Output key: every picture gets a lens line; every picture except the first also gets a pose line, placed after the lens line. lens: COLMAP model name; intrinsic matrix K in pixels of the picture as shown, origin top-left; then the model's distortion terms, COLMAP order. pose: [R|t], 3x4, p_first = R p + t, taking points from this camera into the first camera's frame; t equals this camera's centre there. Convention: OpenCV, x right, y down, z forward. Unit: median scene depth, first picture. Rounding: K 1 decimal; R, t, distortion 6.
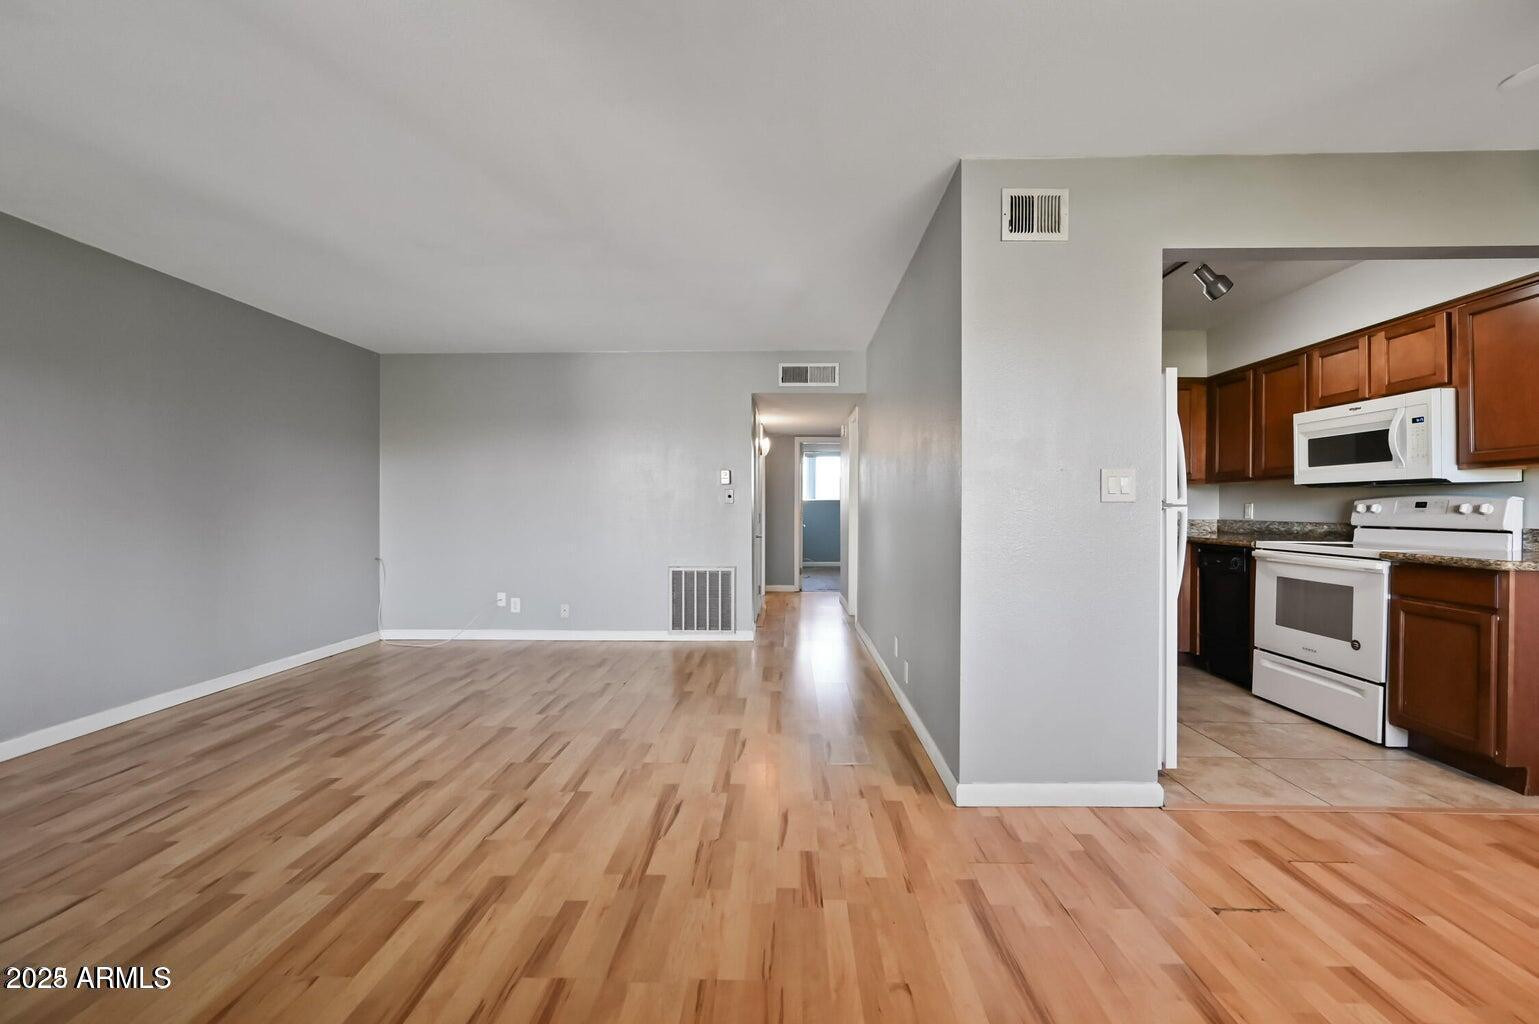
lens RADIAL K [[615.4, 0, 771.6], [0, 615.4, 510.0], [0, 0, 1]] dist [0.000126, 0.000734]
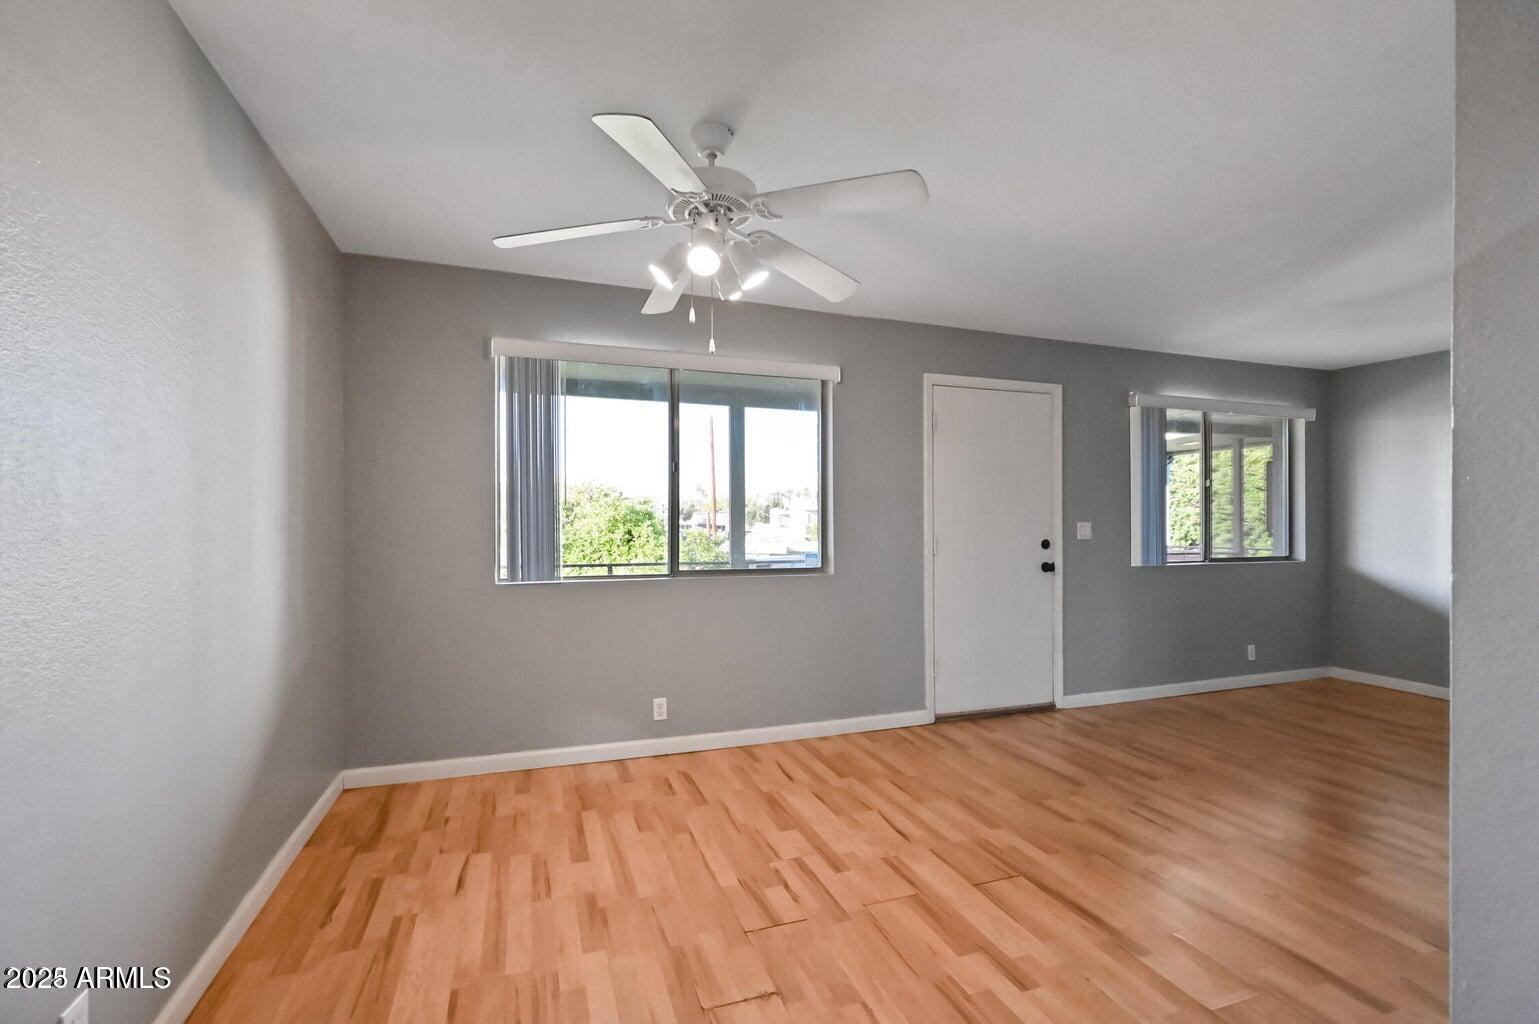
lens RADIAL K [[615.4, 0, 729.0], [0, 615.4, 532.5], [0, 0, 1]] dist [0.000126, 0.000734]
pose [[-0.945099, 0.004073, -0.326760, 0.917233], [-0.000997, 0.999882, 0.015347, -0.036169], [0.326784, 0.014830, -0.944983, 0.948867]]
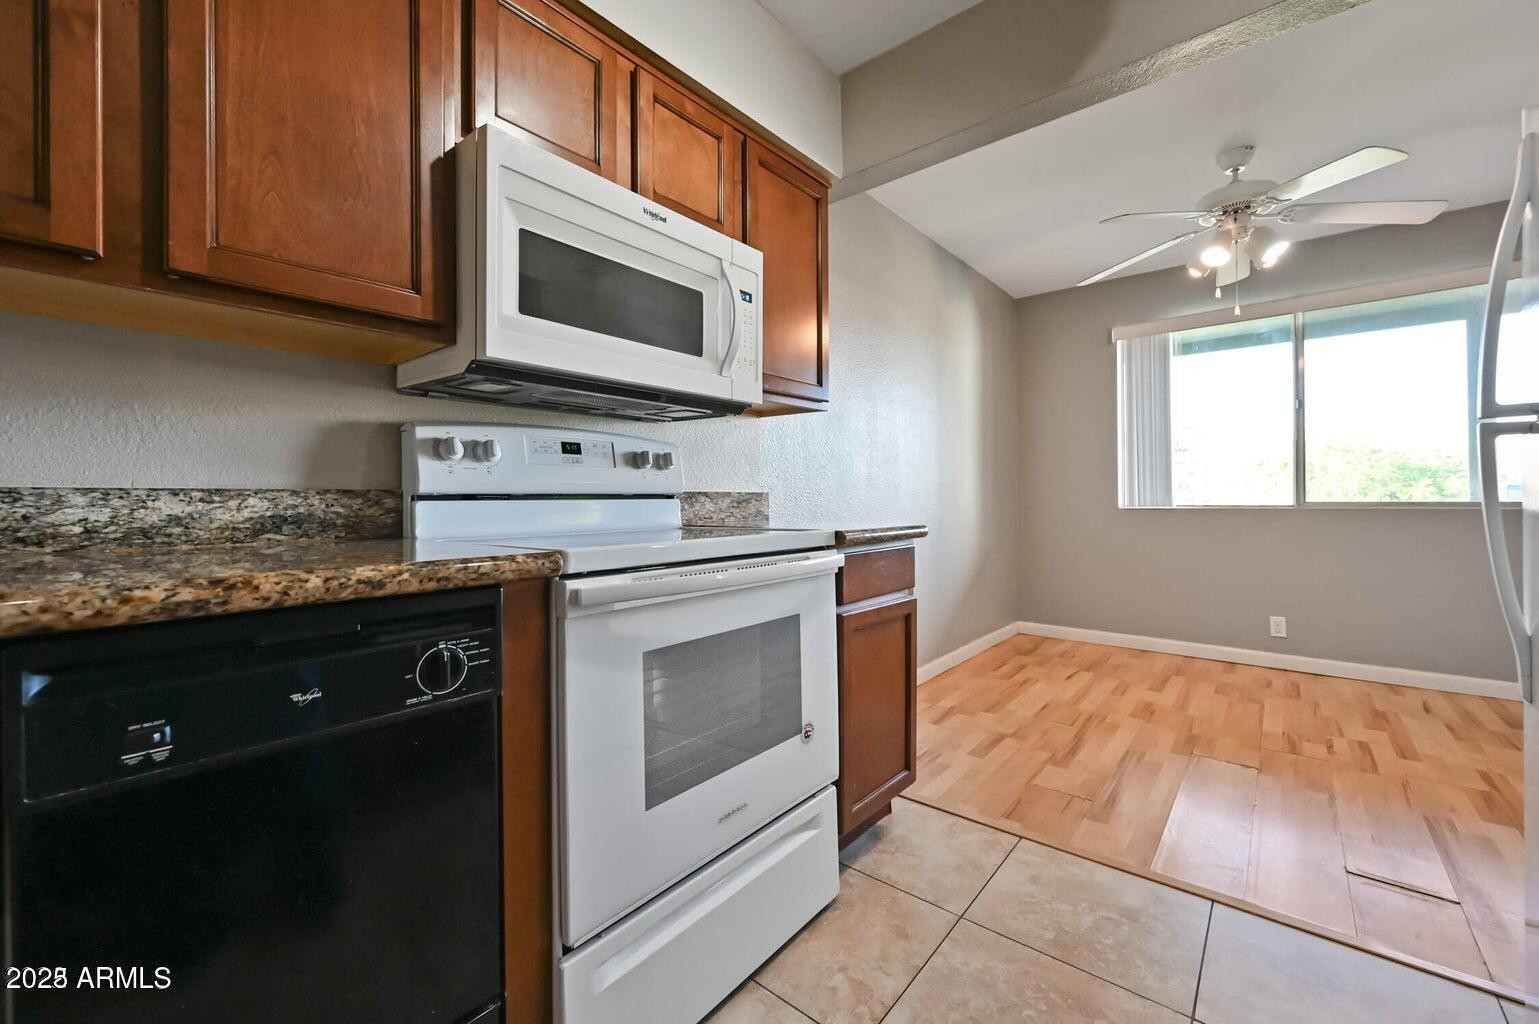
lens RADIAL K [[615.4, 0, 773.8], [0, 615.4, 491.2], [0, 0, 1]] dist [0.000126, 0.000734]
pose [[-0.782549, 0.013795, 0.622436, 0.686768], [0.010414, 0.999905, -0.009068, 0.036399], [-0.622501, -0.000614, -0.782618, 1.435493]]
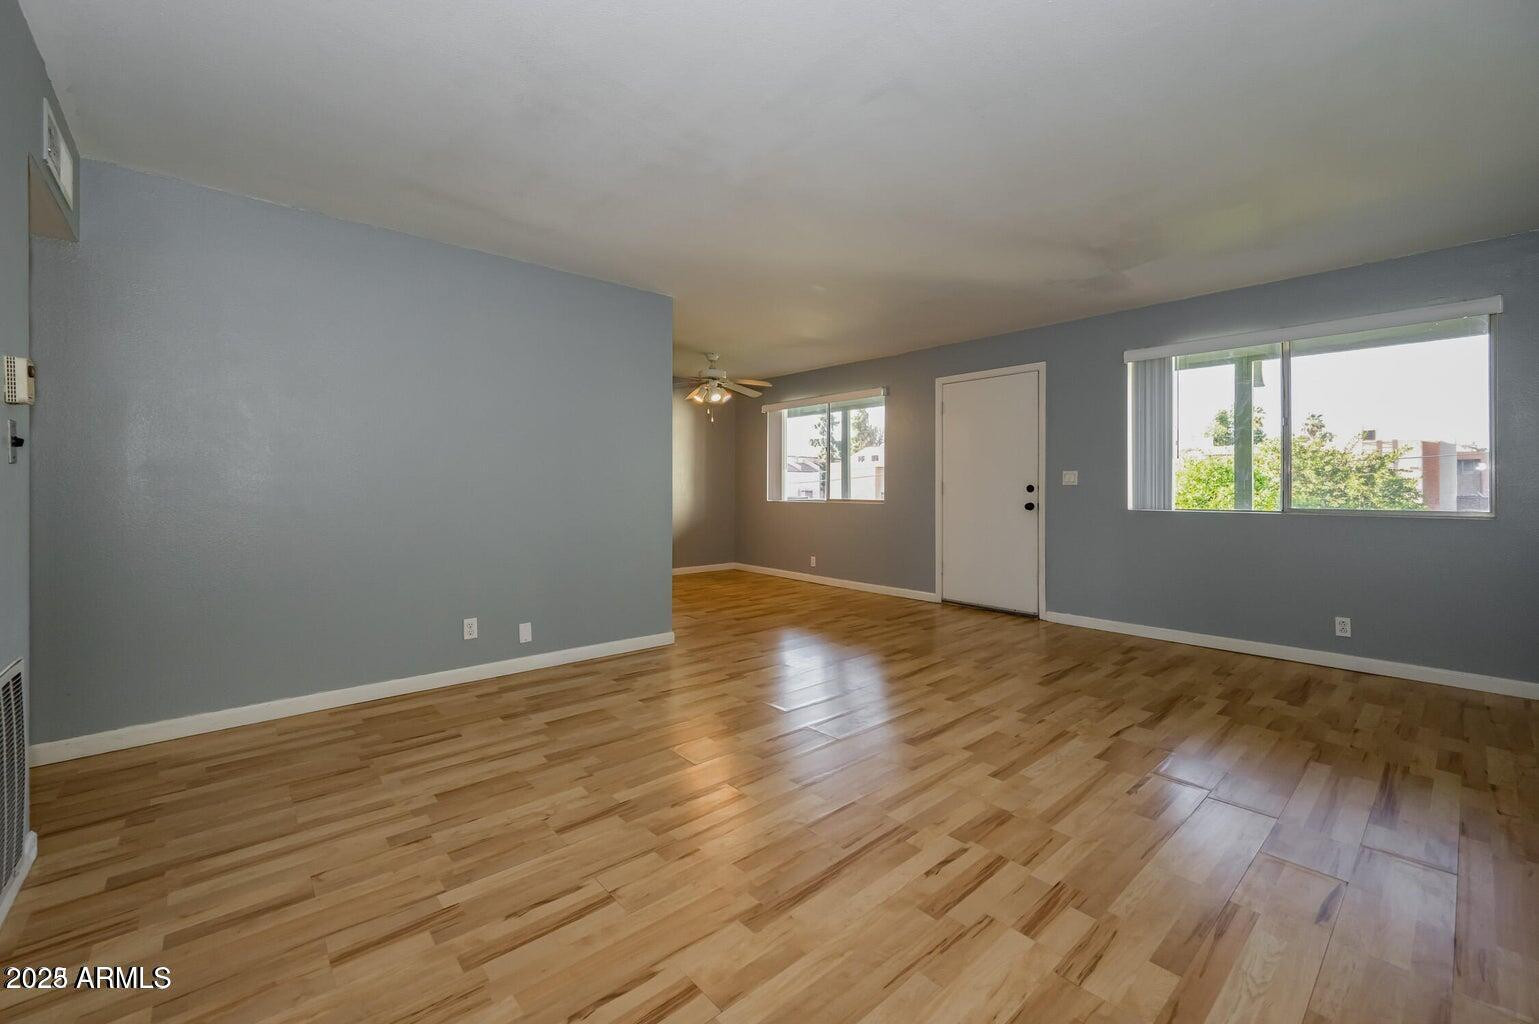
lens RADIAL K [[615.4, 0, 765.4], [0, 615.4, 487.2], [0, 0, 1]] dist [0.000126, 0.000734]
pose [[-0.678237, -0.002963, 0.734837, -1.014825], [0.001623, 0.999983, 0.005531, -0.004016], [-0.734841, 0.004944, -0.678221, 1.652435]]
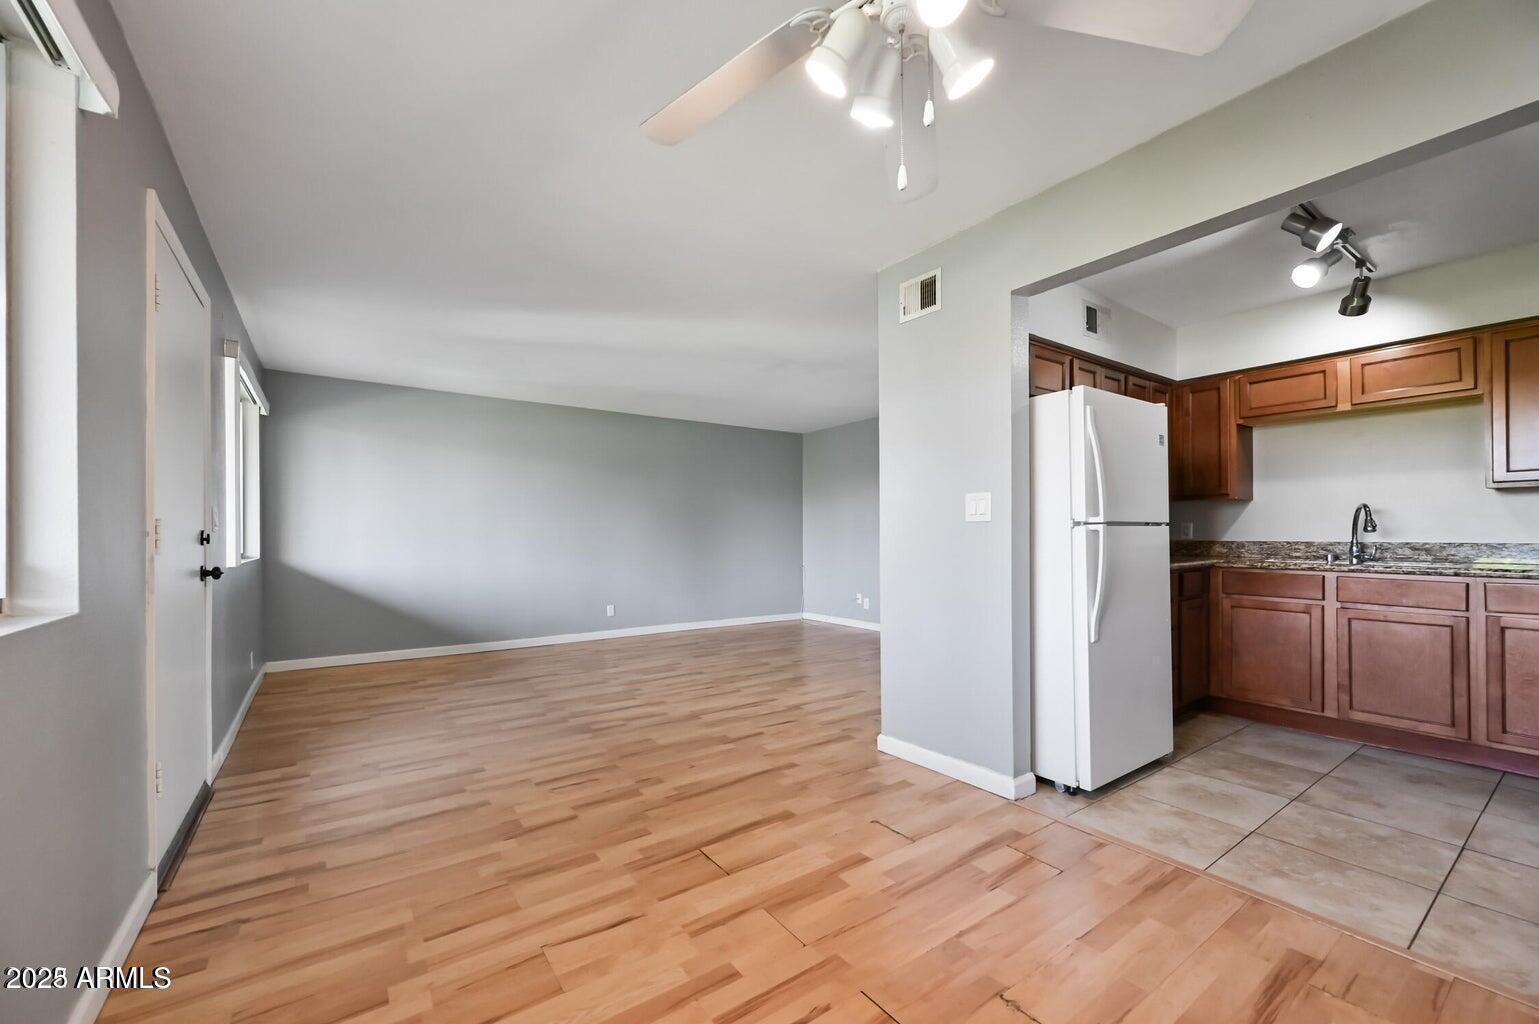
lens RADIAL K [[615.4, 0, 760.9], [0, 615.4, 532.3], [0, 0, 1]] dist [0.000126, 0.000734]
pose [[0.590825, -0.007520, -0.806765, 0.989719], [0.001091, 0.999963, -0.008521, 0.012155], [0.806799, 0.004154, 0.590812, -0.006958]]
